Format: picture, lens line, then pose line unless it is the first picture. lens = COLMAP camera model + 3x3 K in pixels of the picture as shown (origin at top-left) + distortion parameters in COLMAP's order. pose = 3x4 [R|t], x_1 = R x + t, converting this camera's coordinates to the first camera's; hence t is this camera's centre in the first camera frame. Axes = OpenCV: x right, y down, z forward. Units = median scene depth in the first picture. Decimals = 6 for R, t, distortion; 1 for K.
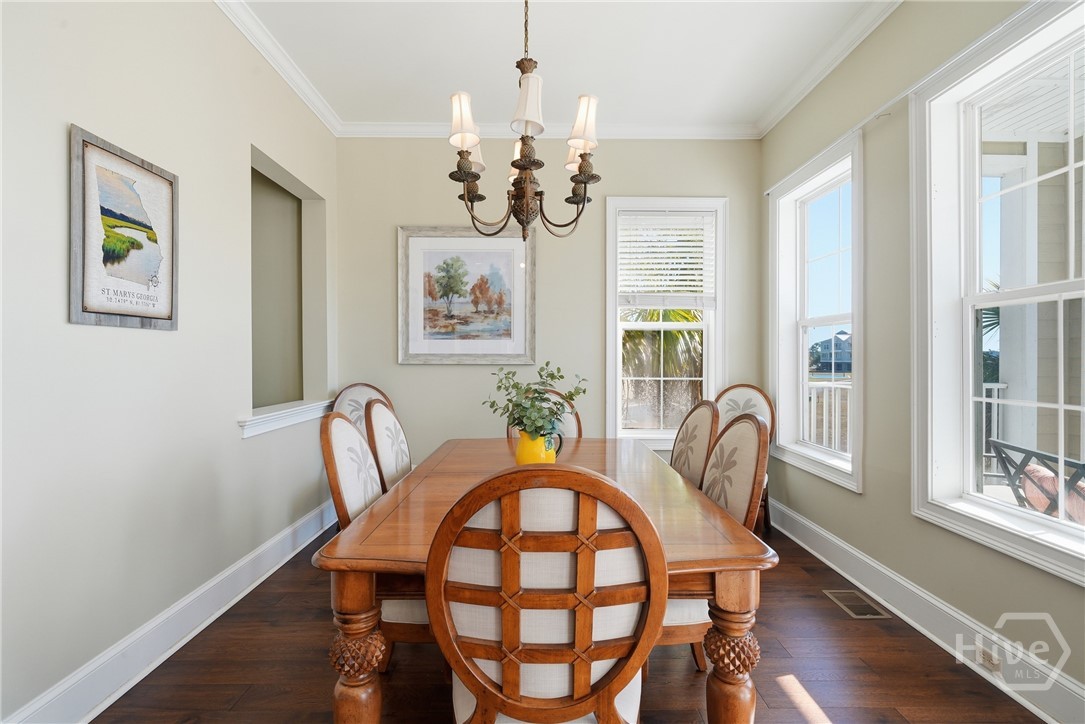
lens RADIAL K [[511.0, 0, 544.0], [0, 511.0, 357.7], [0, 0, 1]] dist [0.001296, -0.001087]
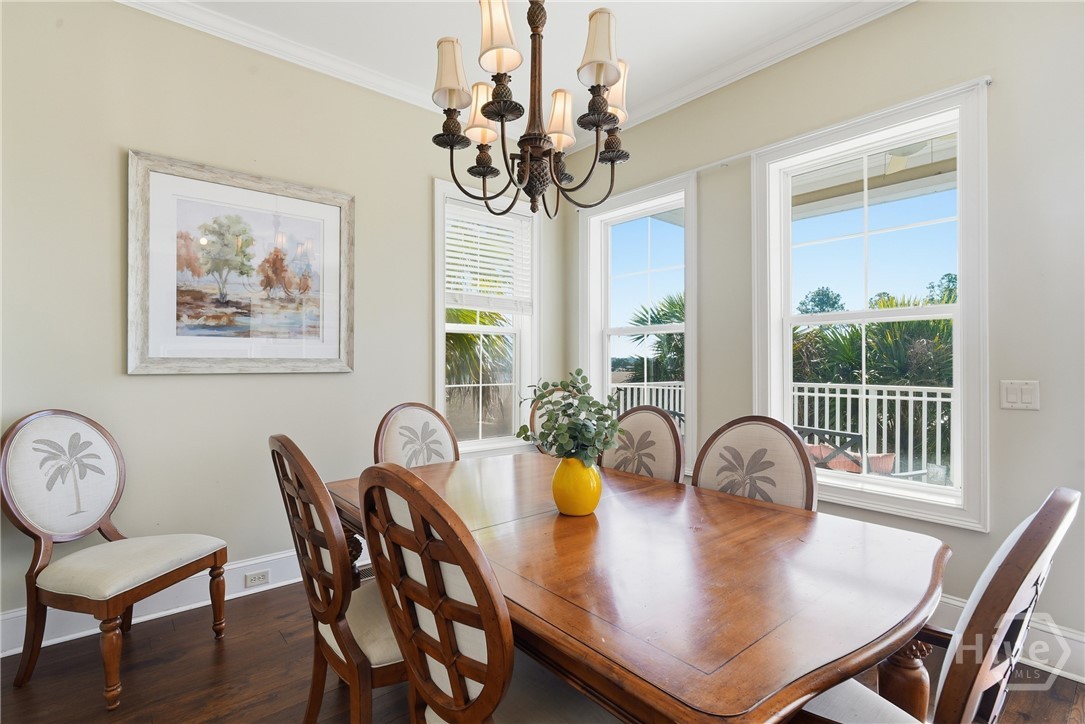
lens RADIAL K [[510.4, 0, 540.8], [0, 510.4, 363.4], [0, 0, 1]] dist [-0.001679, -0.001155]
pose [[0.772069, -0.003284, 0.635531, -0.290995], [0.000708, 0.999990, 0.004307, -0.003129], [-0.635539, -0.002875, 0.772064, 0.216087]]
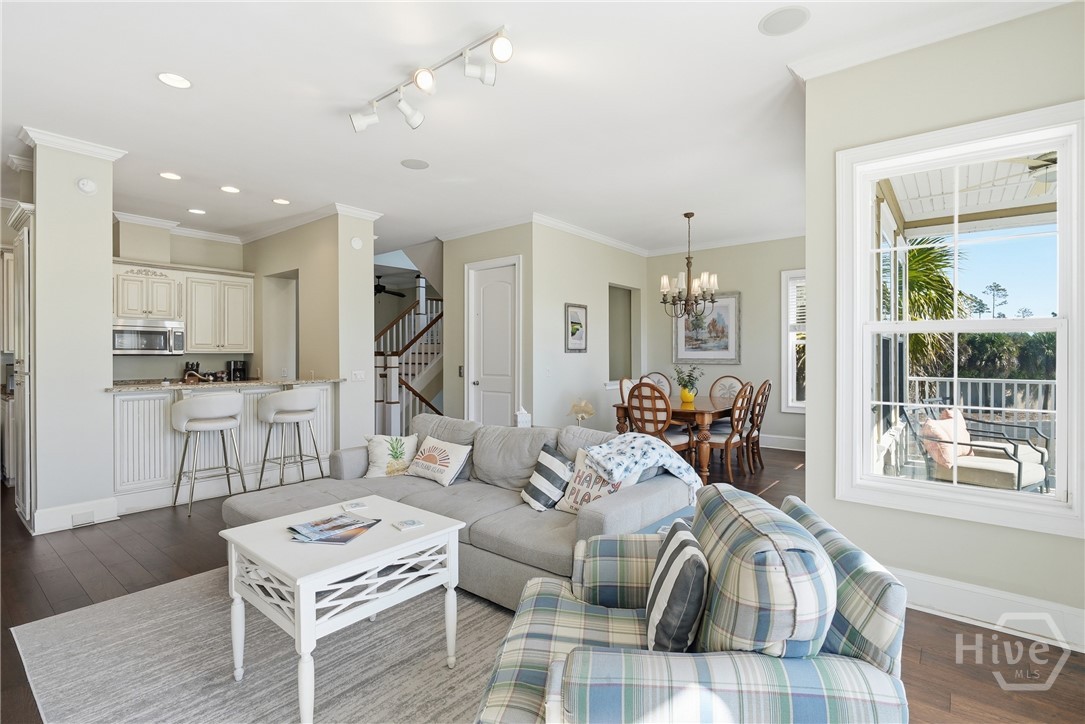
lens RADIAL K [[511.0, 0, 544.0], [0, 511.0, 357.7], [0, 0, 1]] dist [0.001296, -0.001087]
pose [[0.770872, 0.000748, -0.636990, 0.627688], [0.001690, 0.999993, 0.003219, -0.017927], [0.636988, -0.003558, 0.770866, -0.923182]]
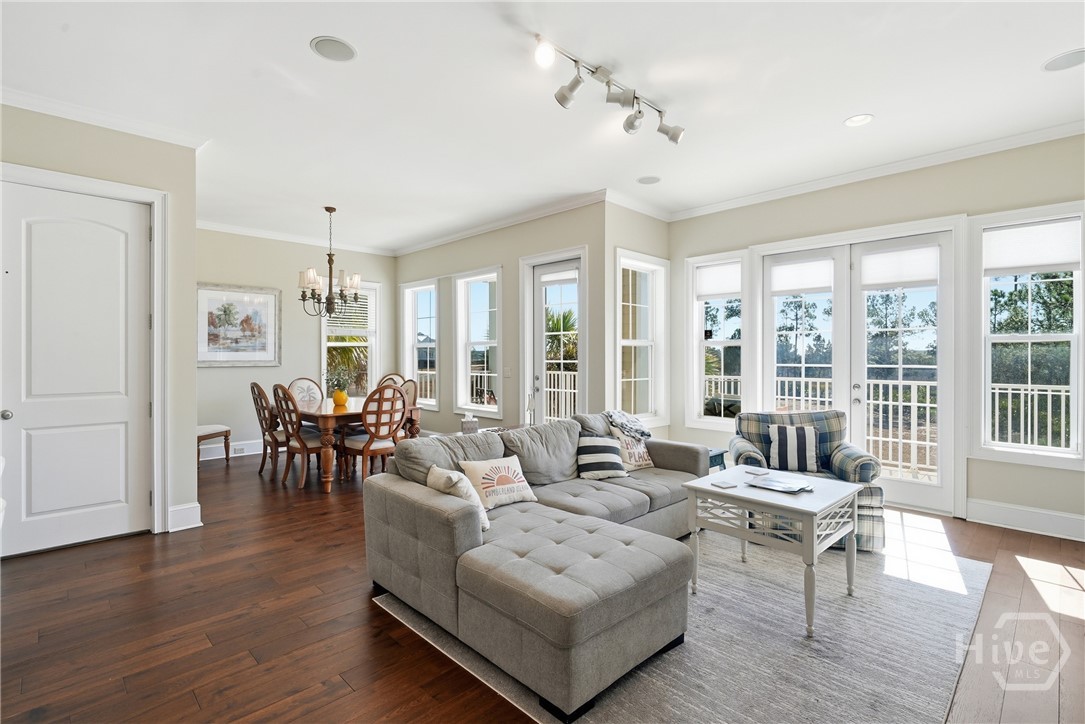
lens RADIAL K [[511.0, 0, 544.0], [0, 511.0, 357.7], [0, 0, 1]] dist [0.001296, -0.001087]
pose [[0.720421, -0.004040, 0.693525, -0.598986], [0.002177, 0.999991, 0.003564, -0.020115], [-0.693533, -0.001057, 0.720424, -0.938153]]
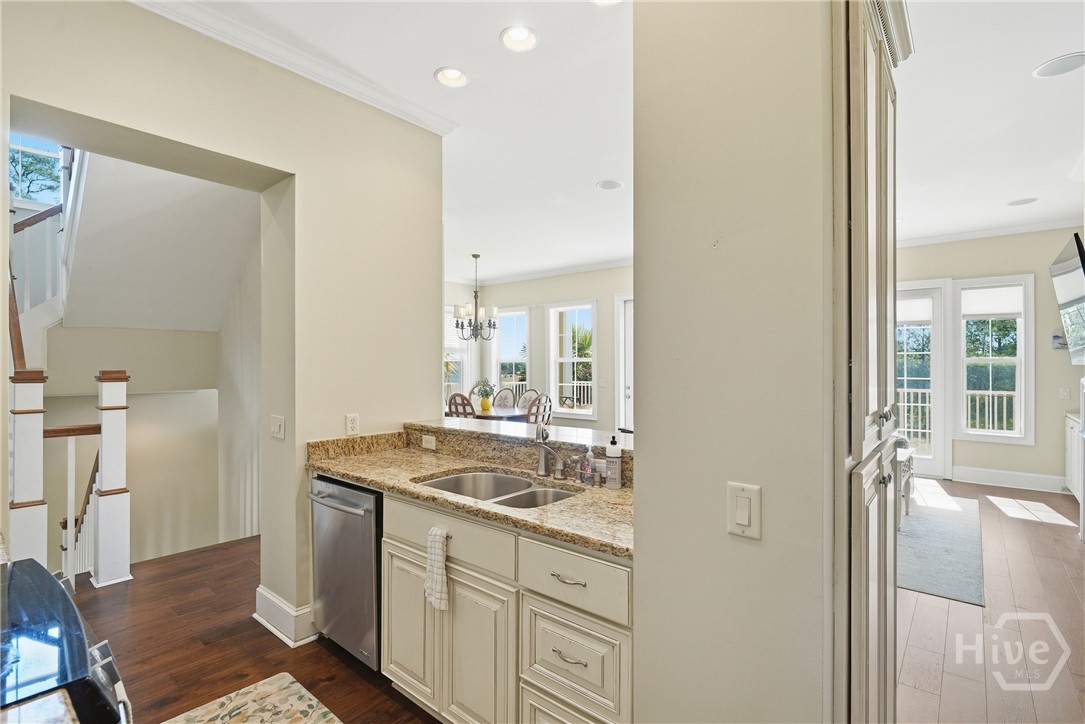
lens RADIAL K [[510.4, 0, 540.8], [0, 510.4, 363.4], [0, 0, 1]] dist [-0.001679, -0.001155]
pose [[0.656725, -0.000575, 0.754130, -1.278659], [0.002640, 0.999995, -0.001537, -0.045637], [-0.754126, 0.003000, 0.656723, -0.860249]]
